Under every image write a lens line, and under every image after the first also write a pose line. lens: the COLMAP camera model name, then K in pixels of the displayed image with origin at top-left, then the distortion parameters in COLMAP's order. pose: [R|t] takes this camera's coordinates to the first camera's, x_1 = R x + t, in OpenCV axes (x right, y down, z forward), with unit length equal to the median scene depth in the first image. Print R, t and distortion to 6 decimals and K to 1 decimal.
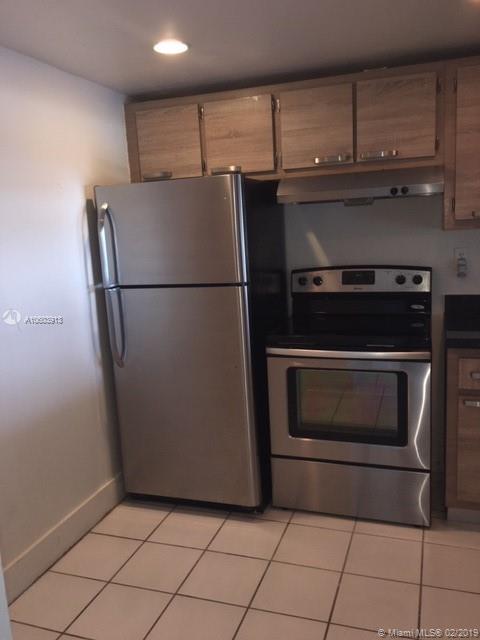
lens RADIAL K [[542.1, 0, 238.1], [0, 542.1, 319.1], [0, 0, 1]] dist [0.035001, -0.049006]
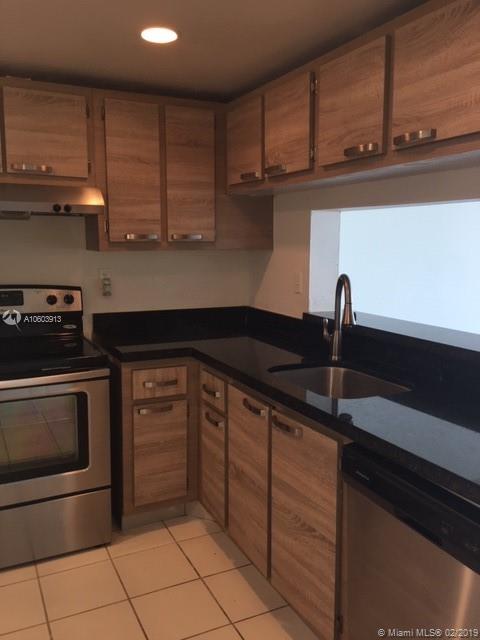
lens RADIAL K [[542.1, 0, 239.1], [0, 542.1, 321.2], [0, 0, 1]] dist [0.035001, -0.049006]
pose [[0.690863, -0.049381, 0.721297, -0.194350], [0.080784, 0.996690, -0.009141, 0.001507], [-0.718458, 0.064584, 0.692566, 0.103601]]
